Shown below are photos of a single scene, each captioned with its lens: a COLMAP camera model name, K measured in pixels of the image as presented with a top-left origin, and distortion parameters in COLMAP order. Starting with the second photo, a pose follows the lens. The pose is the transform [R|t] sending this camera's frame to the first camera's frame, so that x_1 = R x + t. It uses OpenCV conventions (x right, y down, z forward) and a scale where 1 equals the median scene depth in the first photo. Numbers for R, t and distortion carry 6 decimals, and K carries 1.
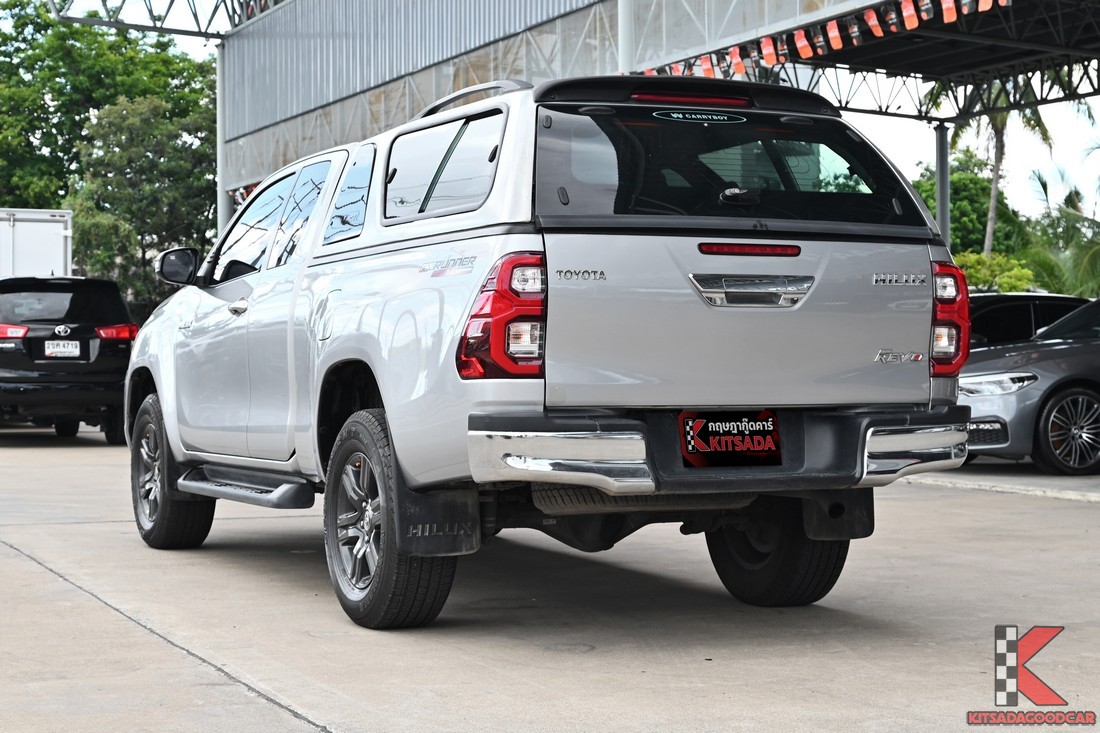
lens RADIAL K [[2079.3, 0, 549.1], [0, 2079.3, 362.7], [0, 0, 1]] dist [0.014520, 0.000000]
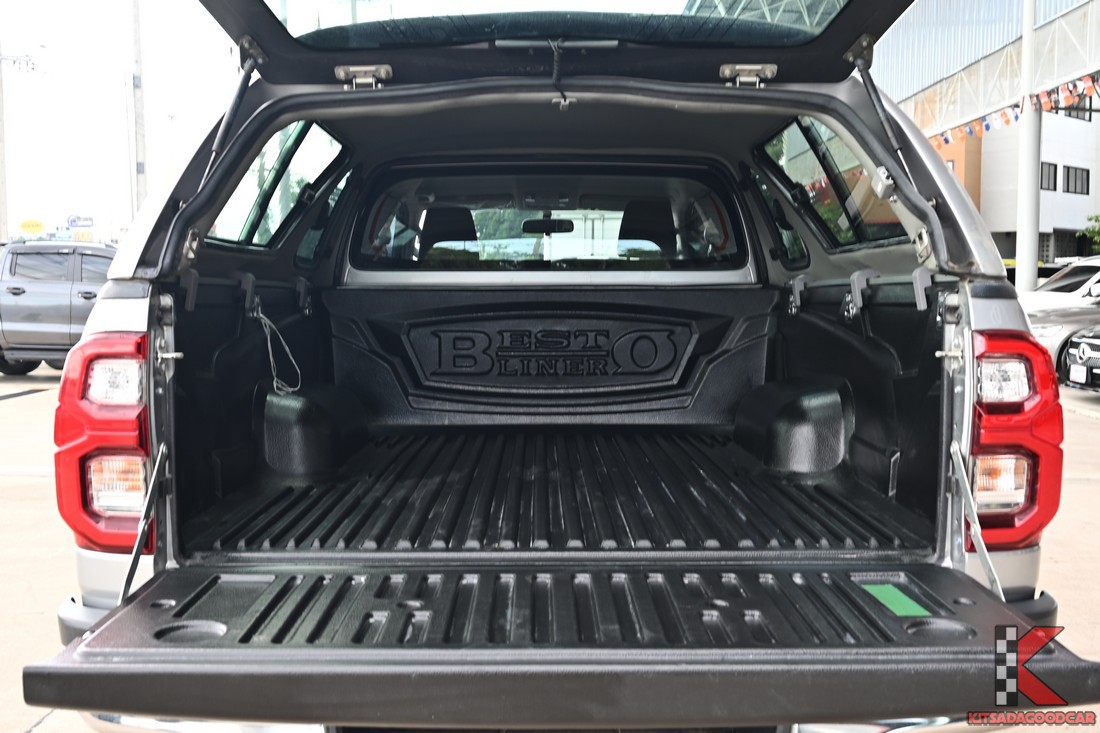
lens RADIAL K [[1173.6, 0, 543.0], [0, 1173.6, 369.3], [0, 0, 1]] dist [-0.004858, 0.000000]
pose [[0.918105, 0.026143, -0.395475, 0.199971], [0.000478, 0.997749, 0.067065, -0.058573], [0.396338, -0.061761, 0.916025, 0.685485]]
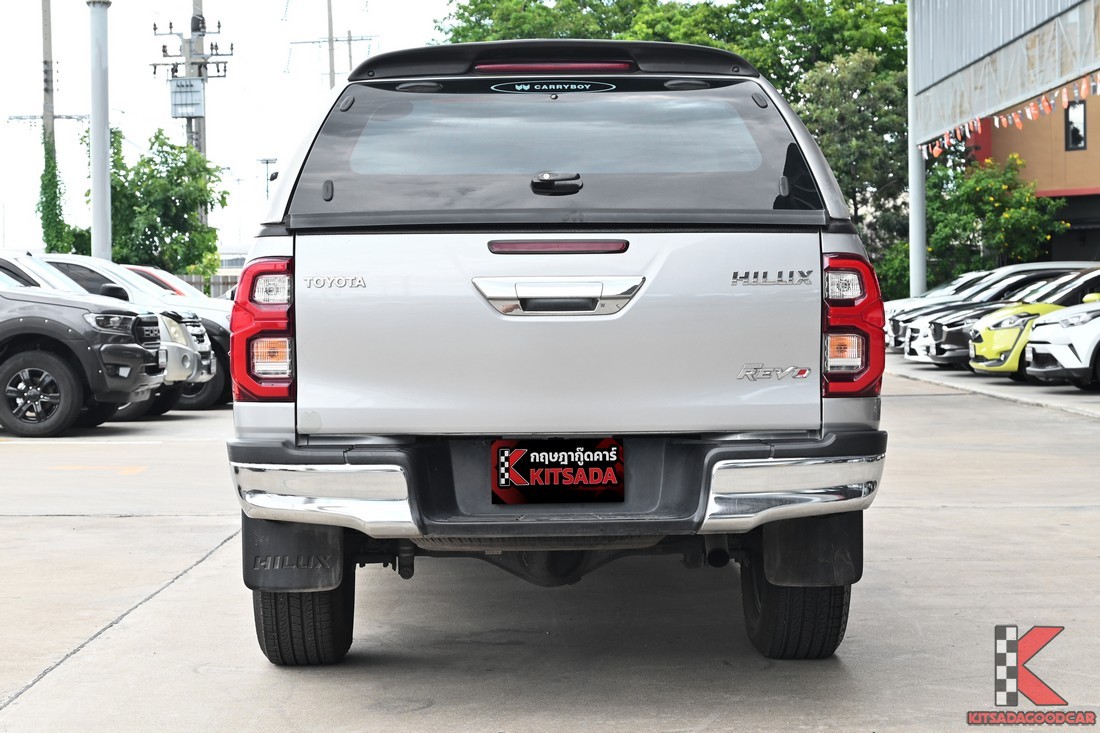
lens RADIAL K [[2079.3, 0, 555.8], [0, 2079.3, 369.2], [0, 0, 1]] dist [0.014520, 0.000000]
pose [[0.925364, 0.003030, -0.379068, 0.390584], [0.007232, 0.999645, 0.025646, -0.025335], [0.379011, -0.026473, 0.925013, 0.214623]]
